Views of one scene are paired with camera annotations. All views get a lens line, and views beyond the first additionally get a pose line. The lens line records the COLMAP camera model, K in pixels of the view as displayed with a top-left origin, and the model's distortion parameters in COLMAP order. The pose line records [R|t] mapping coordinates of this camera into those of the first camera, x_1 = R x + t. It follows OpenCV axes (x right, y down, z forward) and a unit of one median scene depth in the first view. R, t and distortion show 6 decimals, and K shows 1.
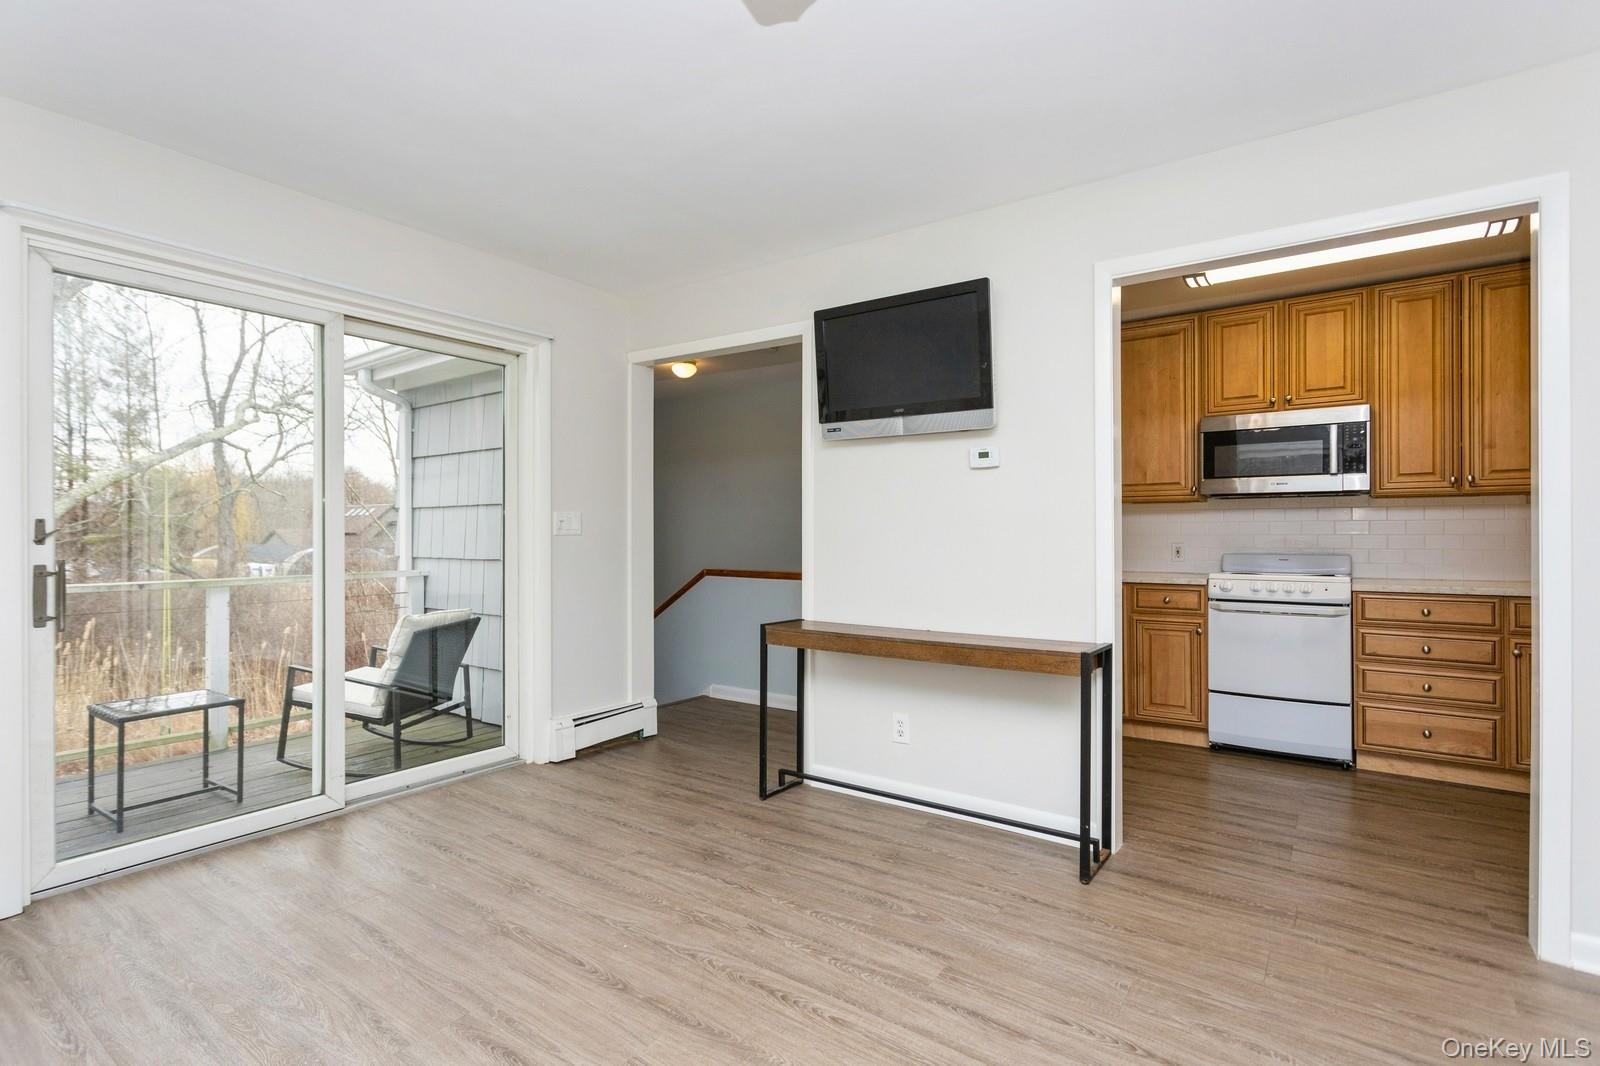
lens RADIAL K [[768.1, 0, 790.6], [0, 768.1, 533.6], [0, 0, 1]] dist [-0.000567, 0.001066]
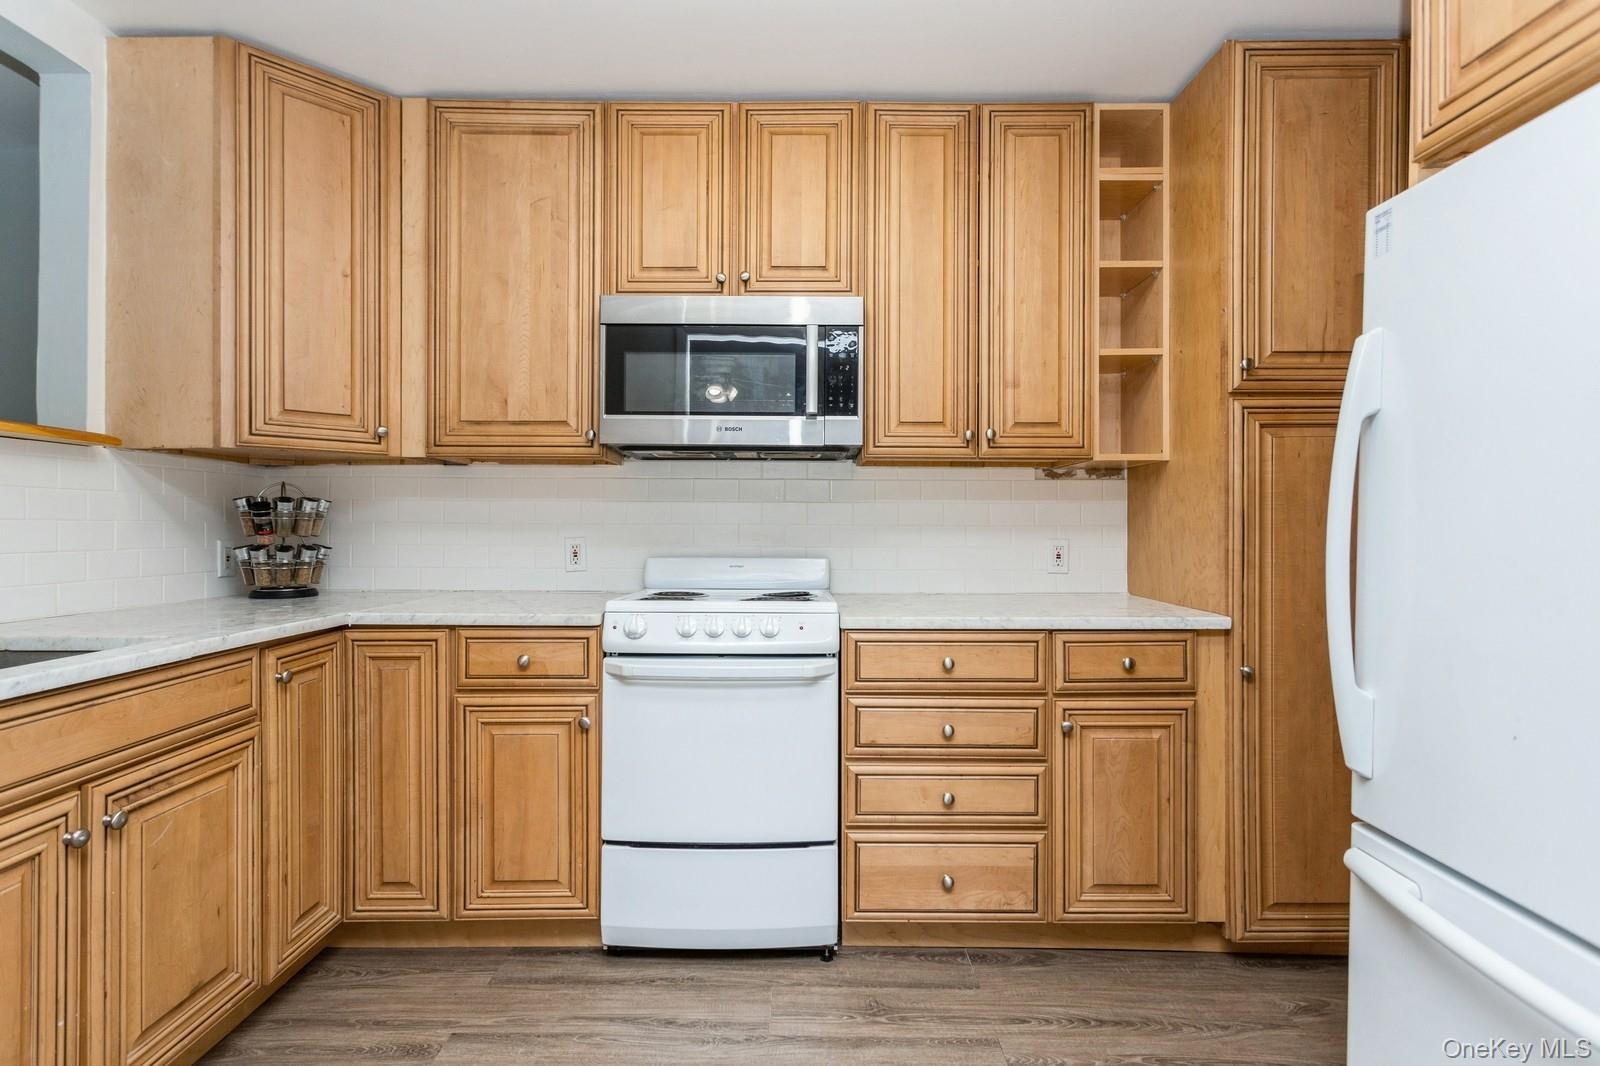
lens RADIAL K [[768.1, 0, 788.8], [0, 768.1, 520.8], [0, 0, 1]] dist [-0.000567, 0.001066]
pose [[0.814816, 0.003759, 0.579707, 0.376272], [-0.006346, 0.999977, 0.002435, -0.001931], [-0.579684, -0.005663, 0.814821, 0.562973]]
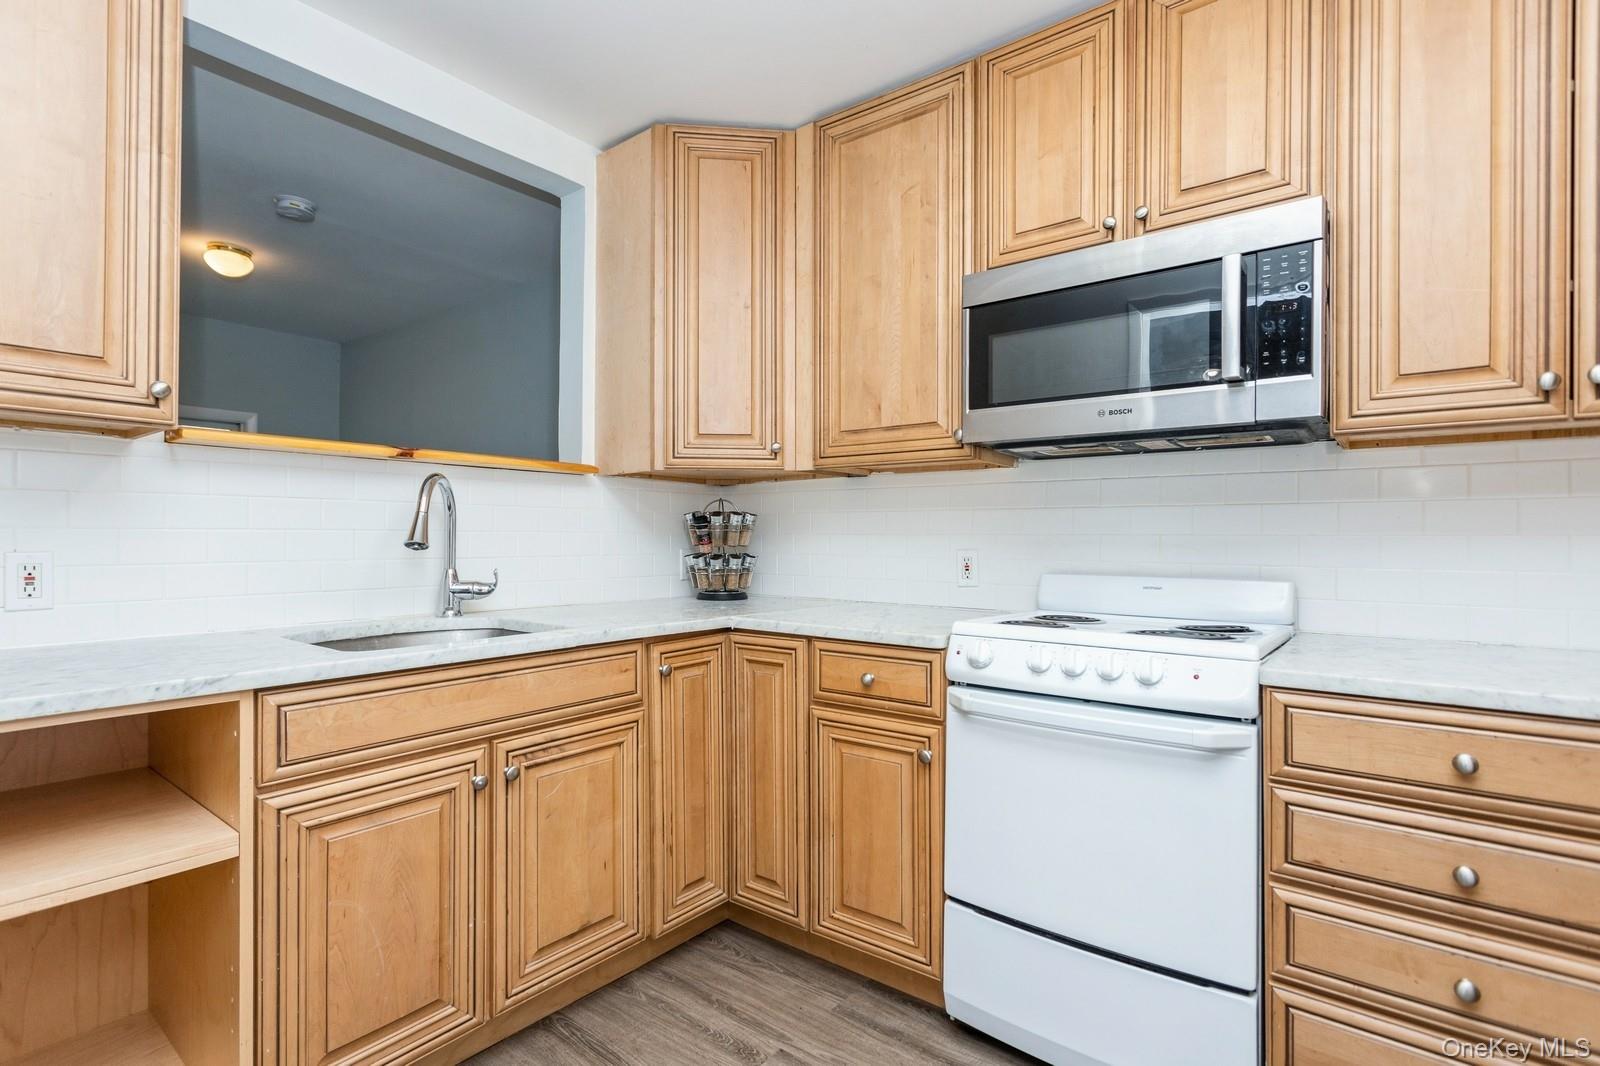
lens RADIAL K [[768.1, 0, 795.7], [0, 768.1, 533.3], [0, 0, 1]] dist [-0.000567, 0.001066]
pose [[0.998878, -0.000013, -0.047362, 0.506573], [0.000128, 0.999997, 0.002422, 0.001061], [0.047362, -0.002425, 0.998875, 0.599035]]
